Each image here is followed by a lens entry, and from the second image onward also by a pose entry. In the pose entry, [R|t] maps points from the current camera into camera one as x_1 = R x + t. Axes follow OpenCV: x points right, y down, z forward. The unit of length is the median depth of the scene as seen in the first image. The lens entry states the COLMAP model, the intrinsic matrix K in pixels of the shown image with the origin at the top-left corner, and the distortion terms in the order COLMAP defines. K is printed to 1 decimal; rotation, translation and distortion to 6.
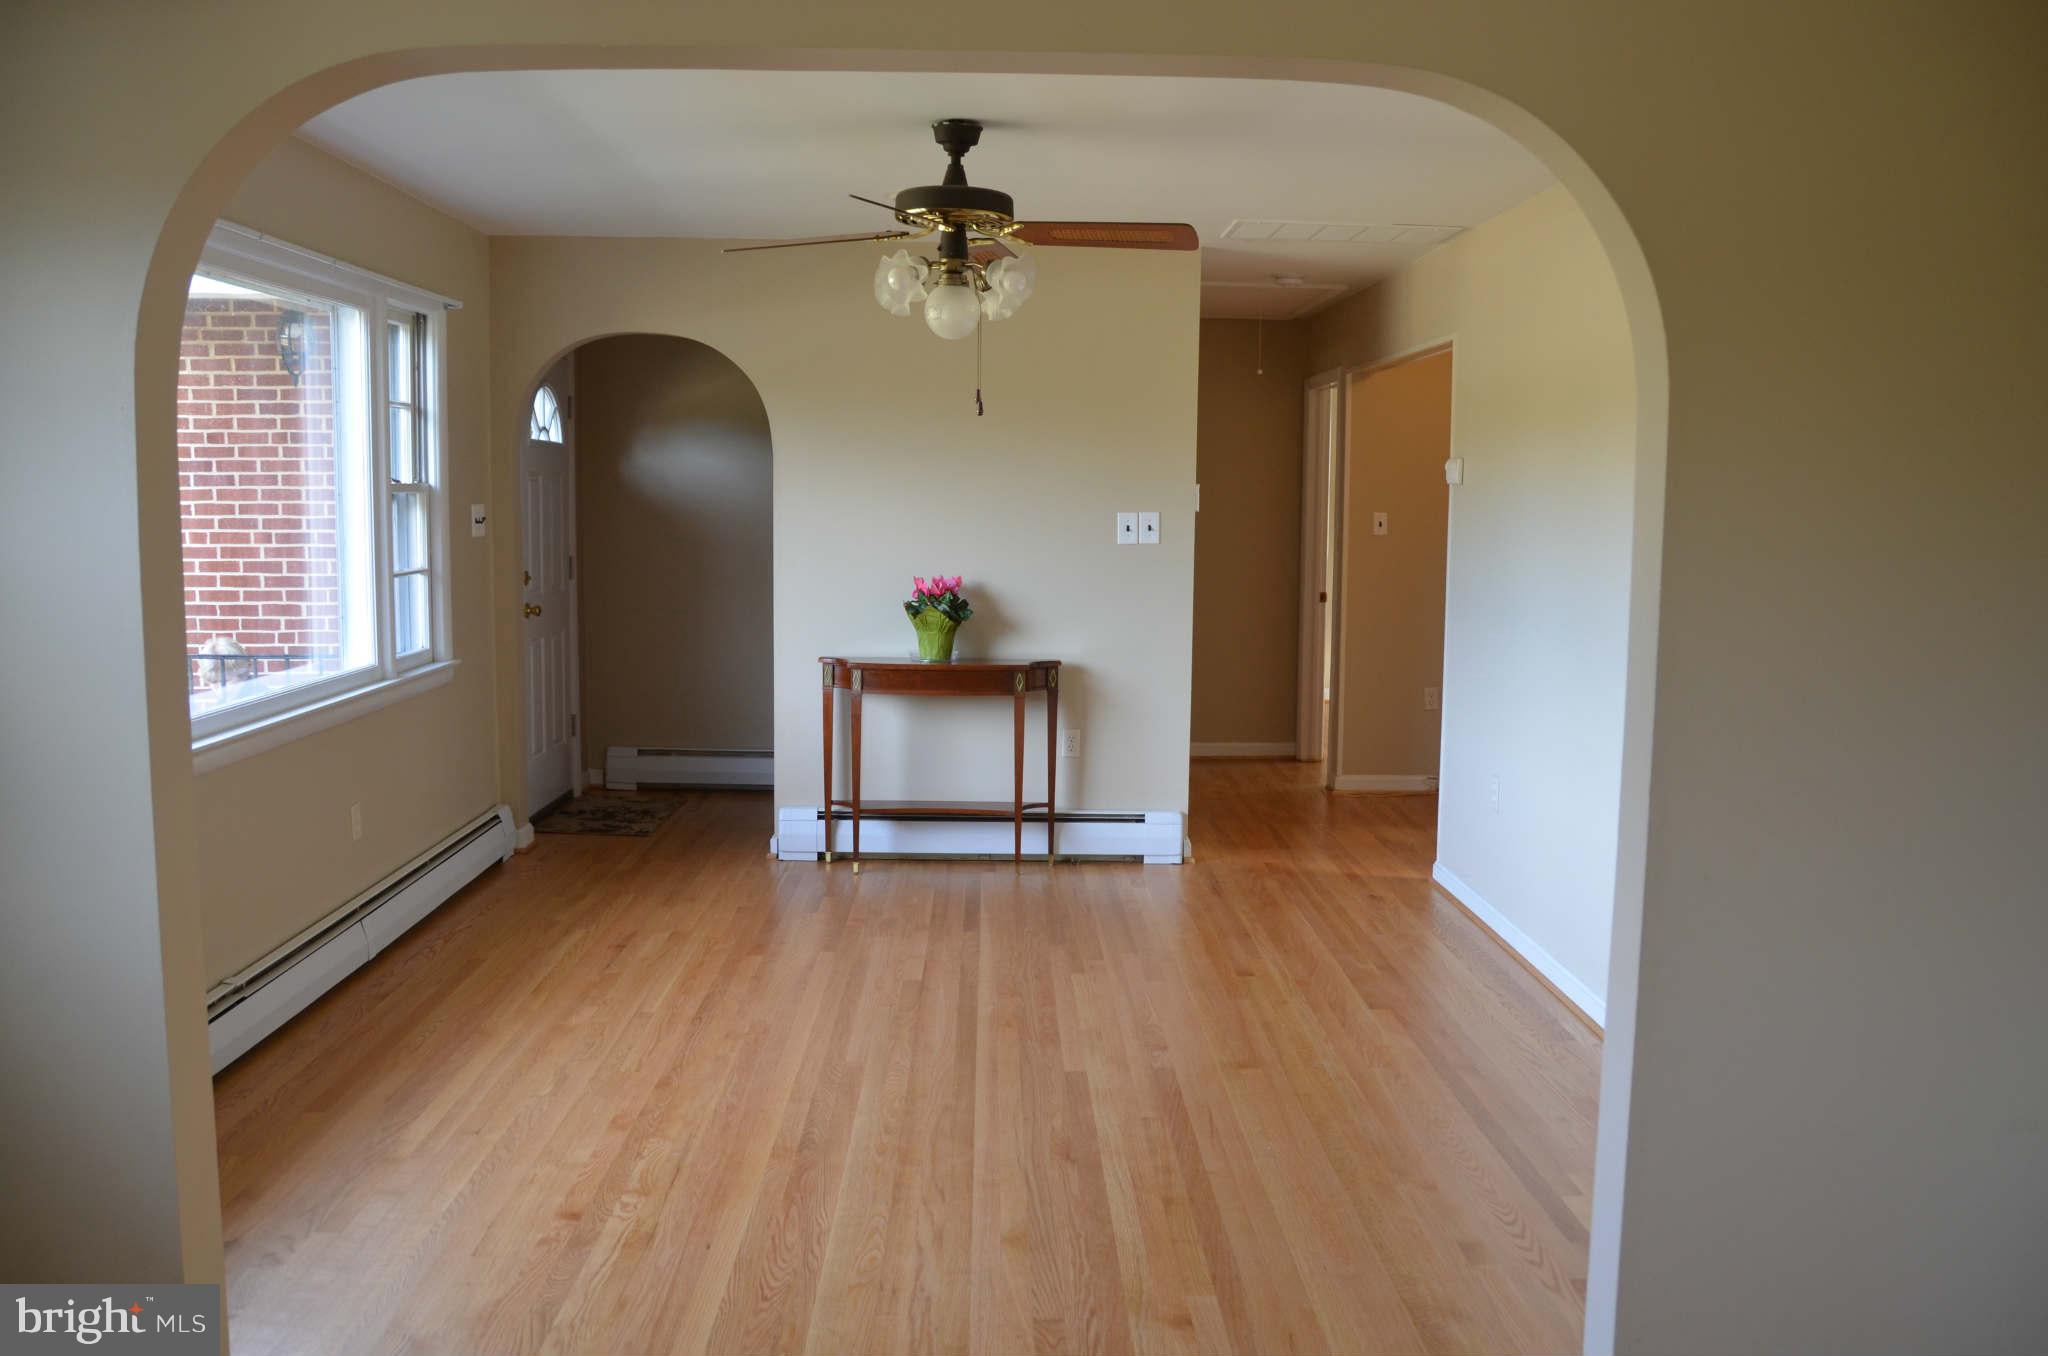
lens RADIAL K [[1690.7, 0, 1021.8], [0, 1690.7, 686.3], [0, 0, 1]] dist [-0.119108, 0.103010]
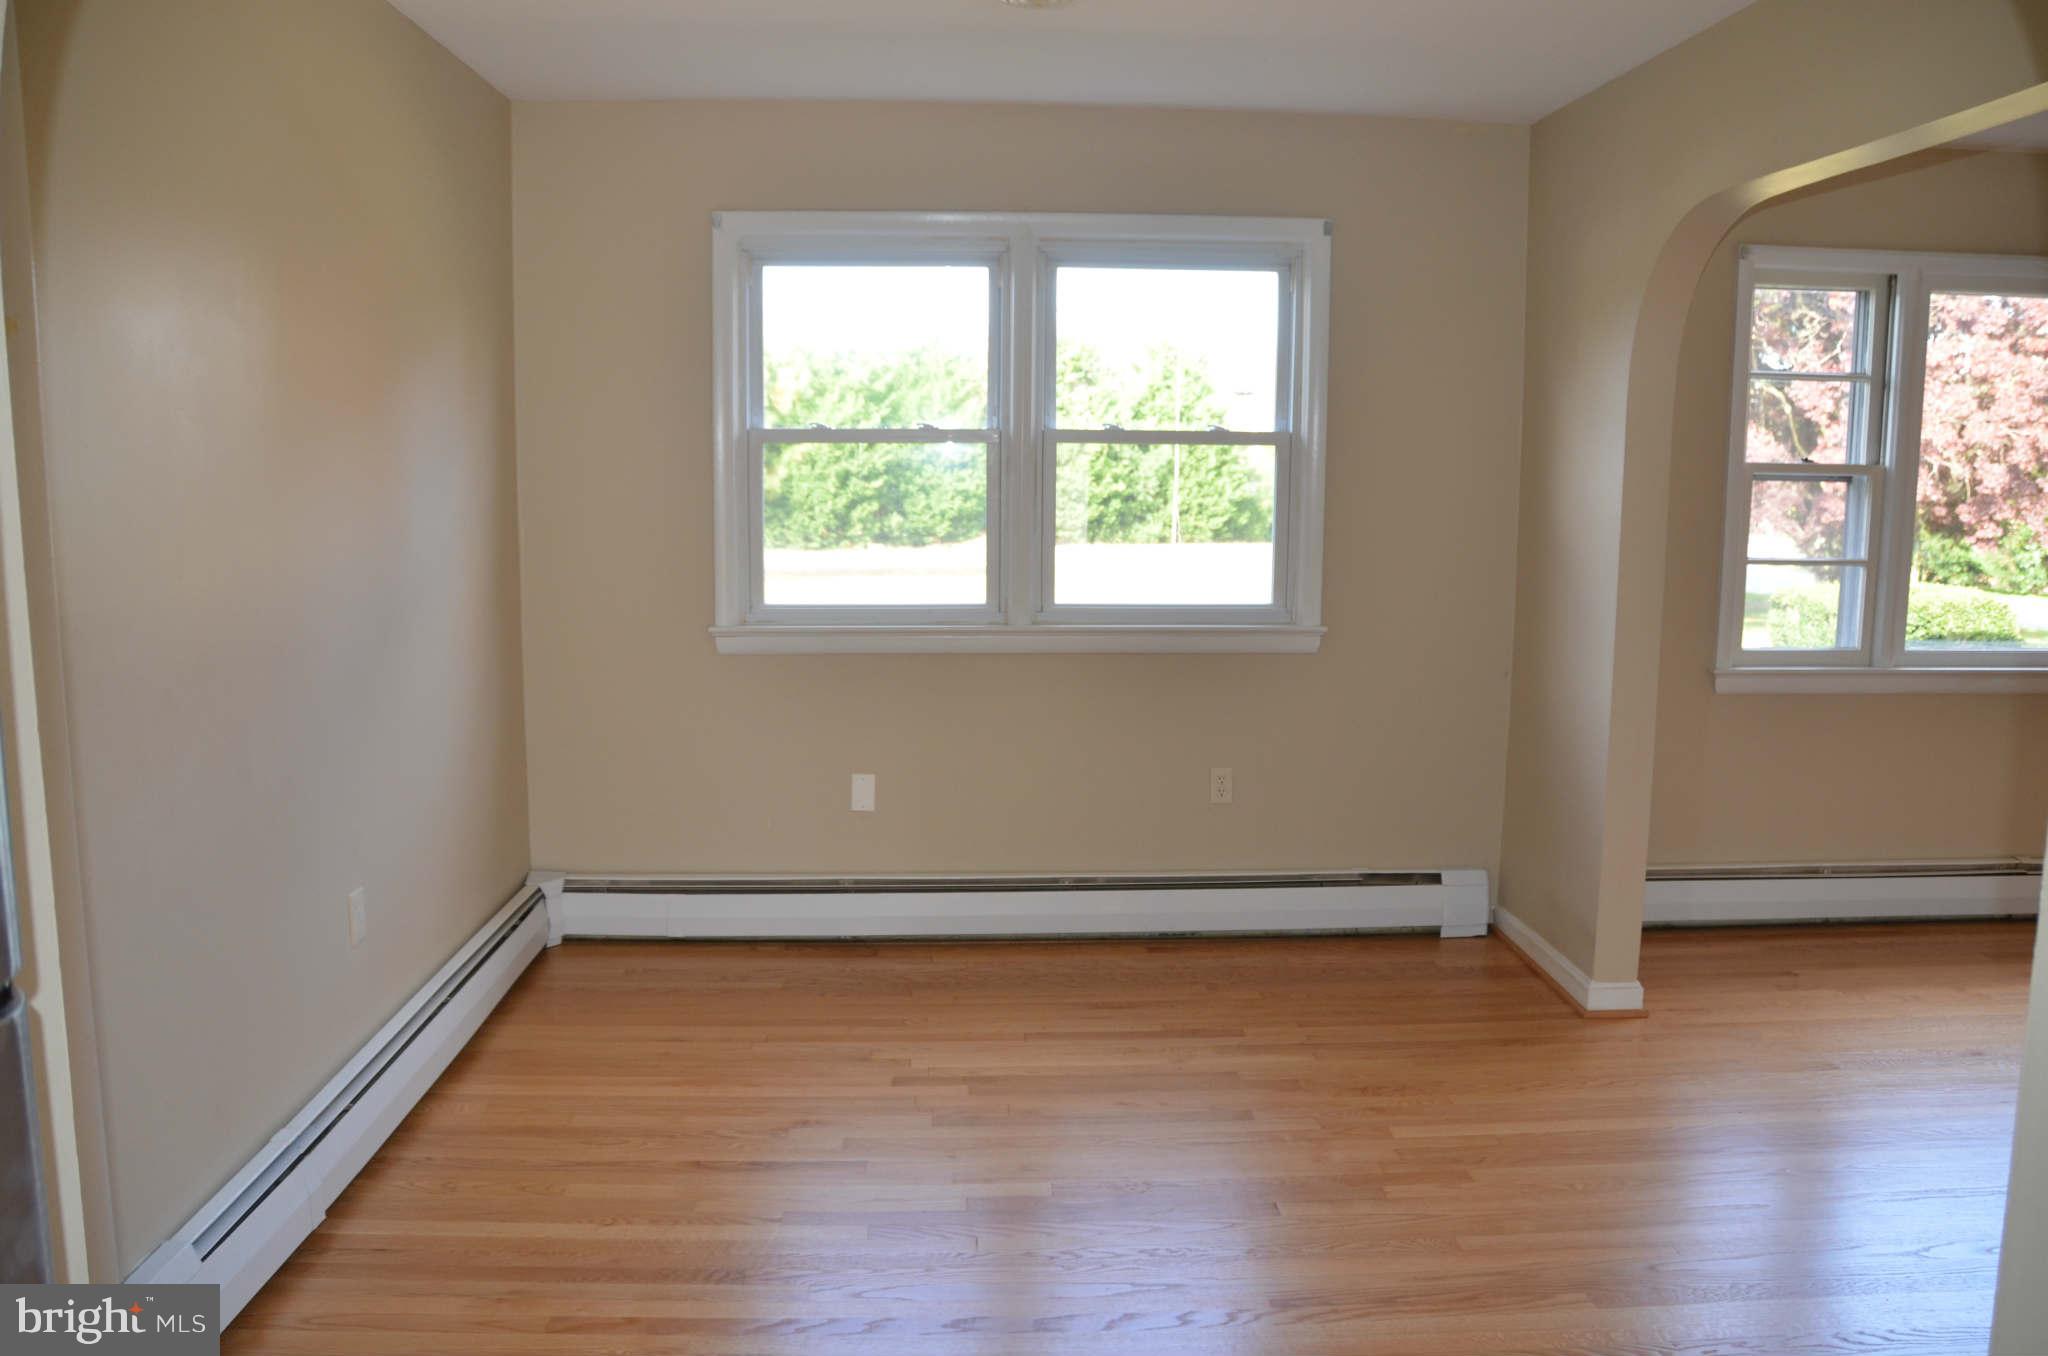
lens RADIAL K [[1581.3, 0, 1054.6], [0, 1581.3, 691.7], [0, 0, 1]] dist [-0.123032, 0.001008]
pose [[0.034492, 0.137647, -0.989881, 0.412510], [-0.119563, 0.983925, 0.132653, -0.008321], [0.992227, 0.113778, 0.050395, 0.115903]]
